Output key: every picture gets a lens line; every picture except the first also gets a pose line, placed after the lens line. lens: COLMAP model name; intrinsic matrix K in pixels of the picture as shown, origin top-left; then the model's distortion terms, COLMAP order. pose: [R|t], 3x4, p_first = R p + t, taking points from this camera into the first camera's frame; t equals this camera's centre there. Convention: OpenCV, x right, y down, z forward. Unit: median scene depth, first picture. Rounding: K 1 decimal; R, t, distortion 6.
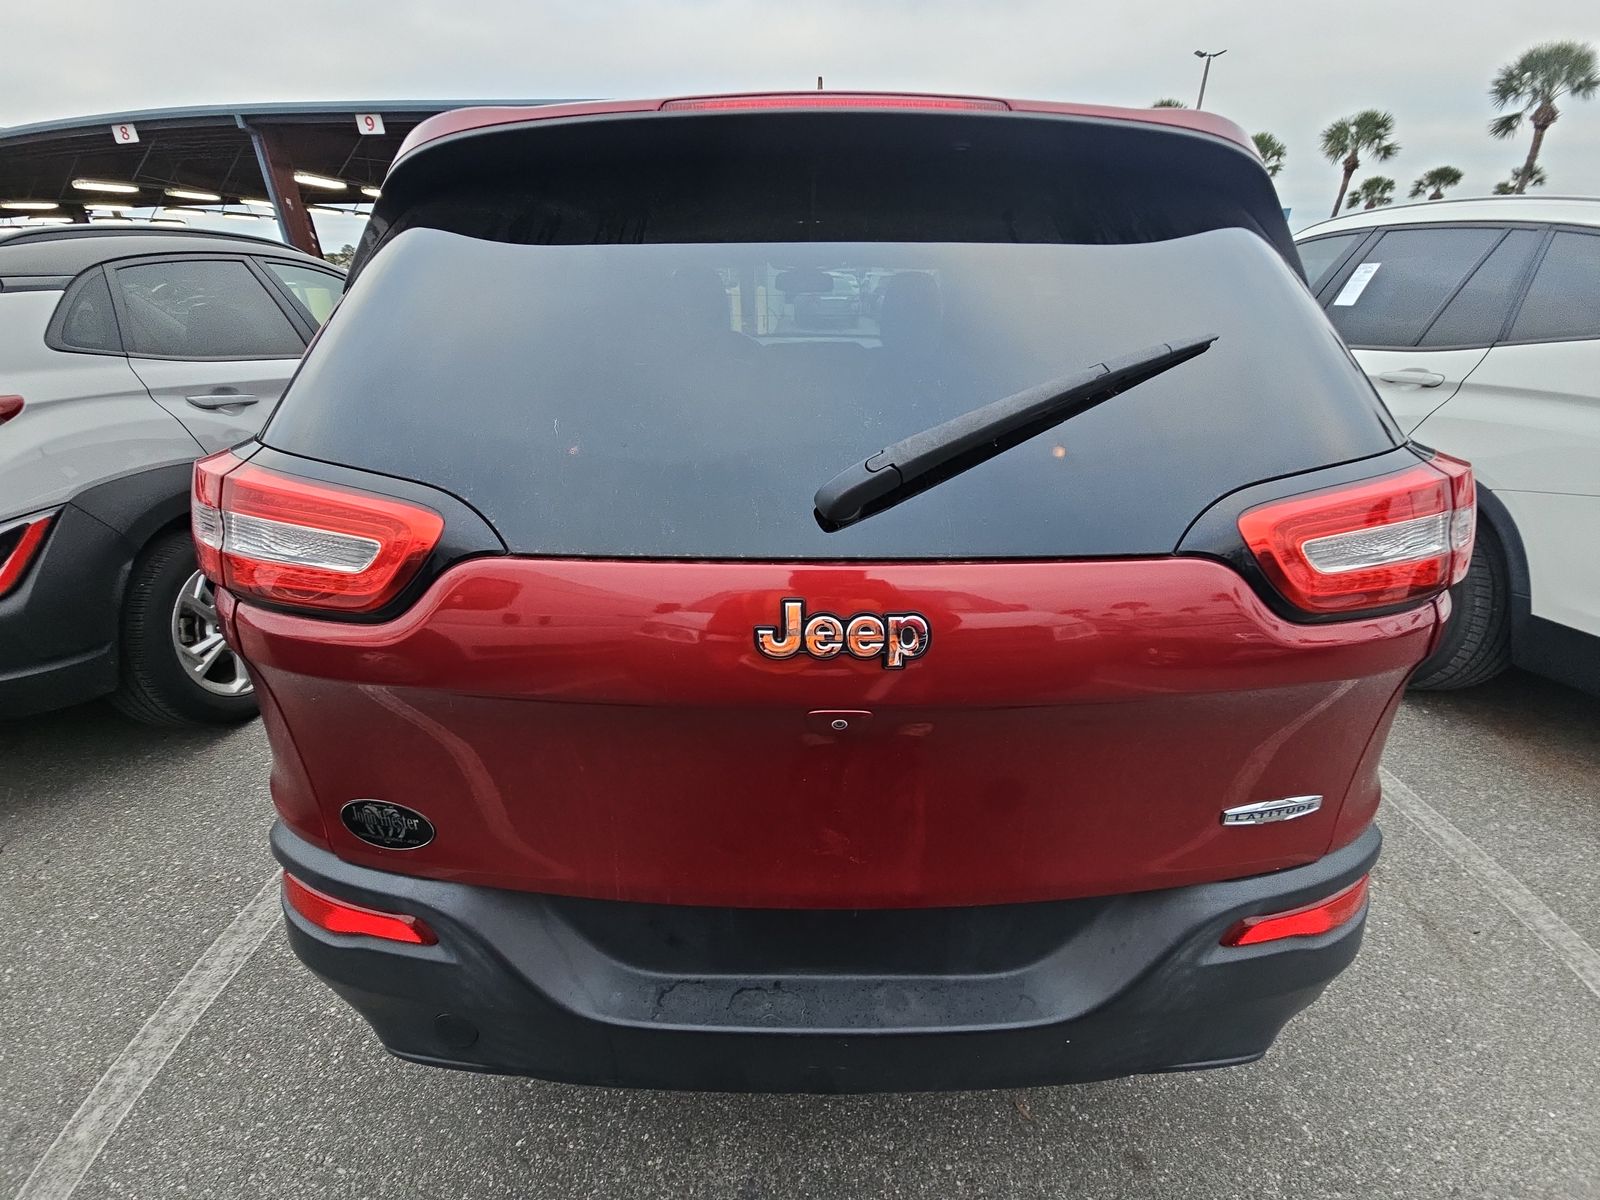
lens RADIAL K [[651.6, 0, 795.0], [0, 651.6, 617.7], [0, 0, 1]] dist [0.023932, -0.019986]
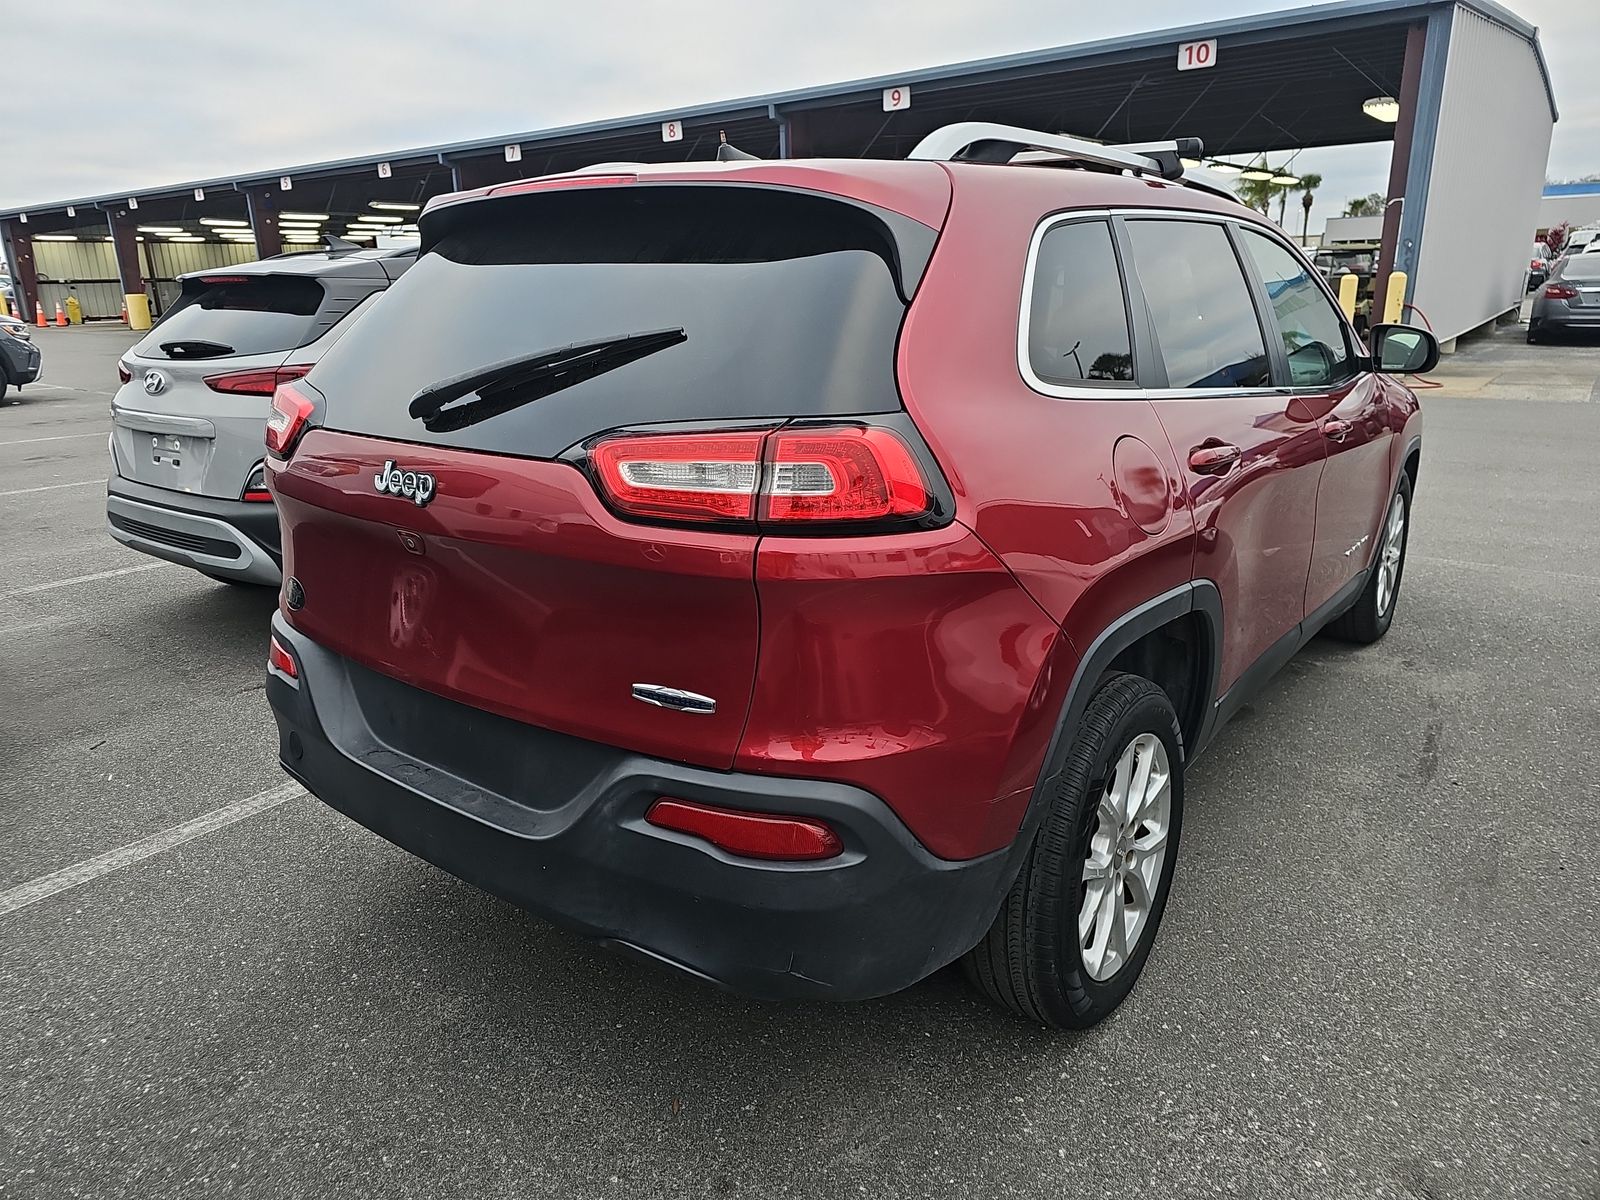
lens RADIAL K [[1071.8, 0, 772.9], [0, 1071.8, 607.1], [0, 0, 1]] dist [0.063053, -0.001377]
pose [[0.775272, 0.166790, -0.609209, 0.190915], [-0.267412, 0.960473, -0.077347, 0.021853], [0.572228, 0.222875, 0.789229, -0.046273]]
